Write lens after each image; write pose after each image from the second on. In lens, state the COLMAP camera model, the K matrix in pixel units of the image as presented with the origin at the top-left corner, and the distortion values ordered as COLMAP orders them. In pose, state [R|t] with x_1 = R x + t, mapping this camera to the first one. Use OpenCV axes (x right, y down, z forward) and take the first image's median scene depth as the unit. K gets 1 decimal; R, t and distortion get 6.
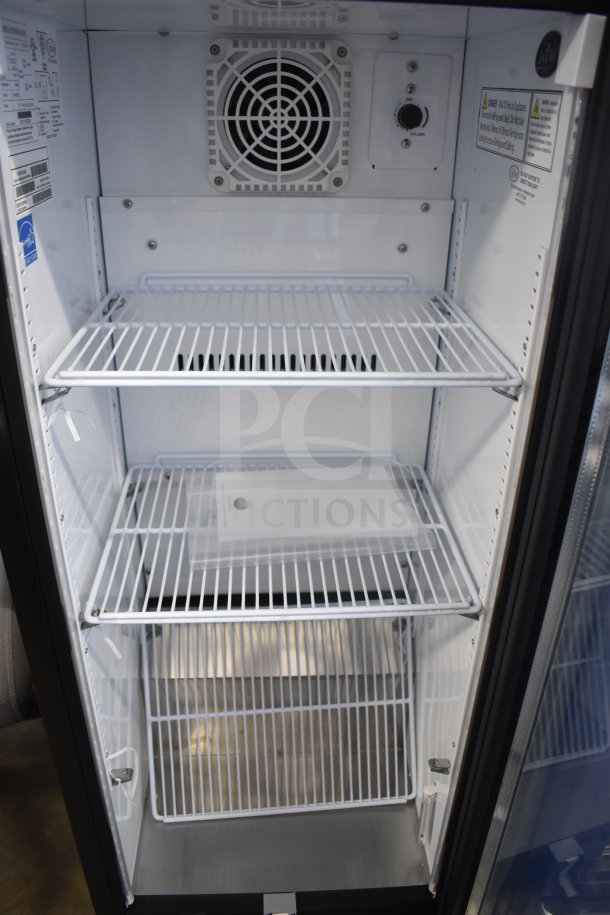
lens RADIAL K [[715.2, 0, 304.4], [0, 715.2, 458.9], [0, 0, 1]] dist [-0.102872, 0.028873]
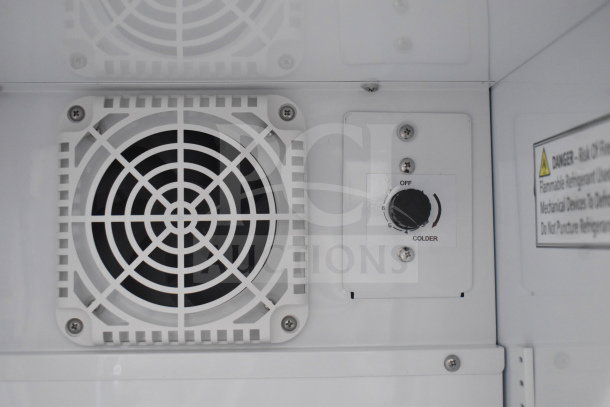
lens RADIAL K [[769.1, 0, 307.0], [0, 769.1, 199.1], [0, 0, 1]] dist [-0.108156, 0.000000]
pose [[0.999603, -0.028173, -0.000078, 0.066643], [0.023793, 0.845696, -0.533135, -0.160297], [0.015086, 0.532921, 0.846030, 0.454357]]
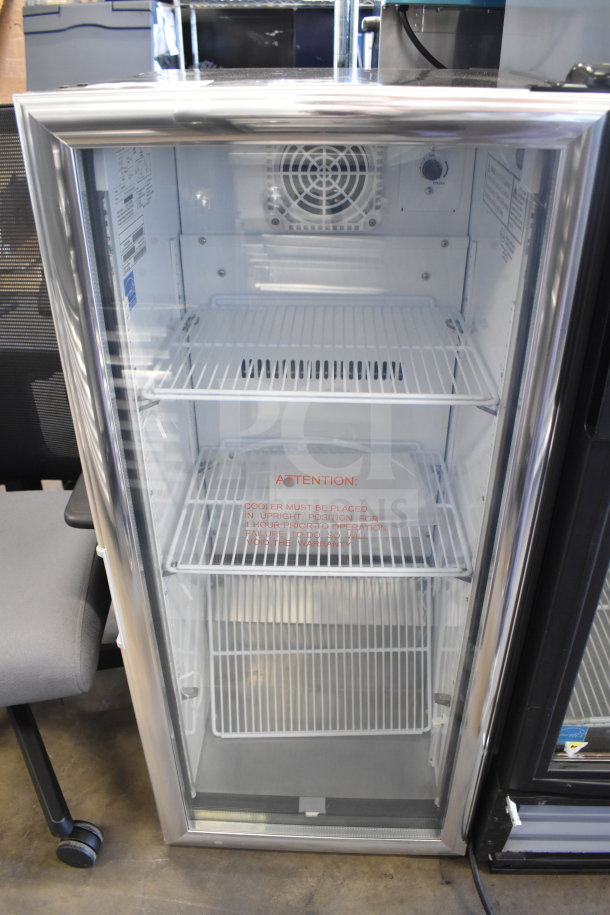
lens RADIAL K [[715.2, 0, 302.7], [0, 715.2, 450.9], [0, 0, 1]] dist [-0.102872, 0.028873]
pose [[0.995044, 0.027926, -0.095436, 0.057264], [-0.023725, 0.998711, 0.044869, -0.052297], [0.096566, -0.042382, 0.994424, -0.255568]]
